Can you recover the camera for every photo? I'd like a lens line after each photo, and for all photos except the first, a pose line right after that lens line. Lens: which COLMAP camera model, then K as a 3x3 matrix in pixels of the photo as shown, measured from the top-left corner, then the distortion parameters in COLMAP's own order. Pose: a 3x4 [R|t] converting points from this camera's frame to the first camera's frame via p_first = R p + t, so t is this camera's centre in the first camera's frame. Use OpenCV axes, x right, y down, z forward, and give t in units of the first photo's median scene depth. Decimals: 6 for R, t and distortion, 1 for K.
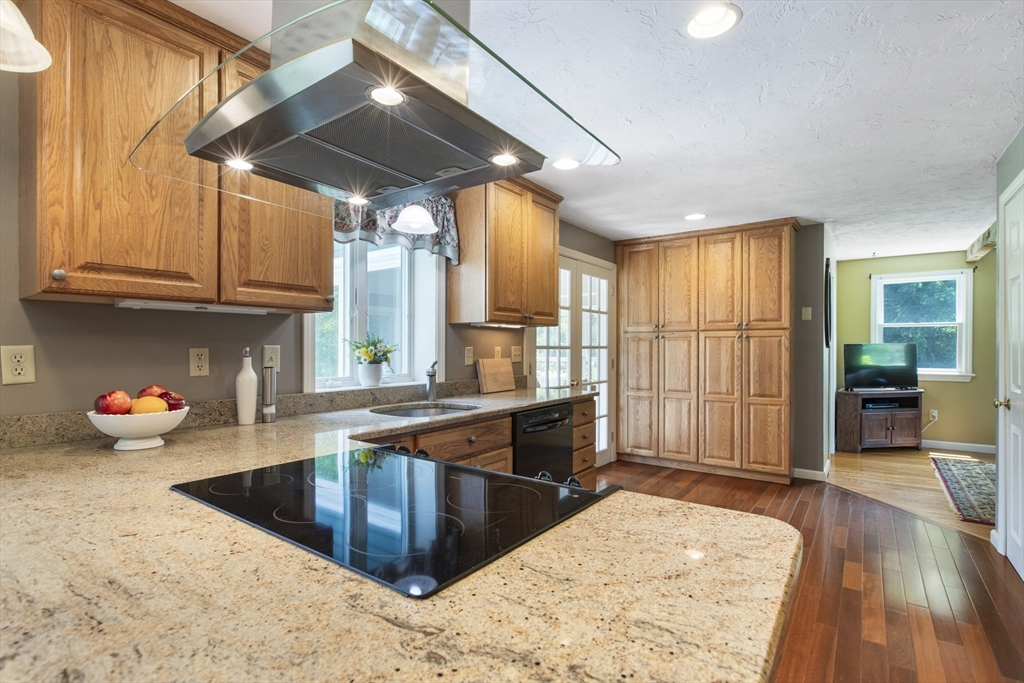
lens RADIAL K [[485.1, 0, 512.0], [0, 485.1, 341.5], [0, 0, 1]] dist [0.000367, -0.000154]
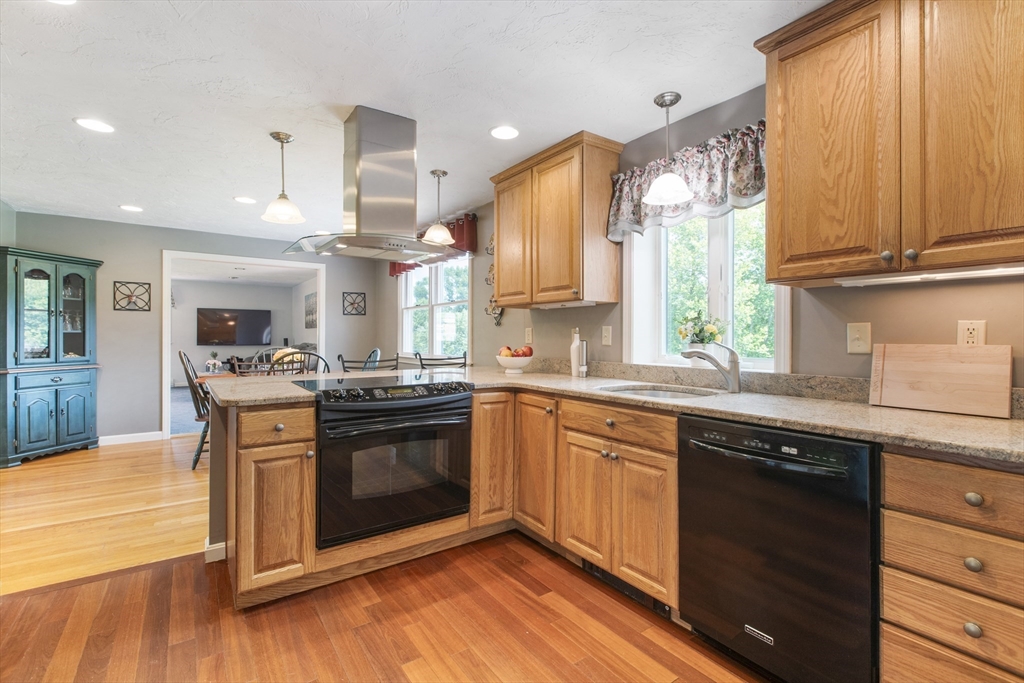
lens RADIAL K [[460.3, 0, 513.8], [0, 460.3, 335.4], [0, 0, 1]] dist [0.000139, -0.000118]
pose [[-0.317118, -0.005075, -0.948373, 0.436139], [0.005146, 0.999962, -0.007072, 0.021744], [0.948372, -0.007123, -0.317080, 0.593044]]
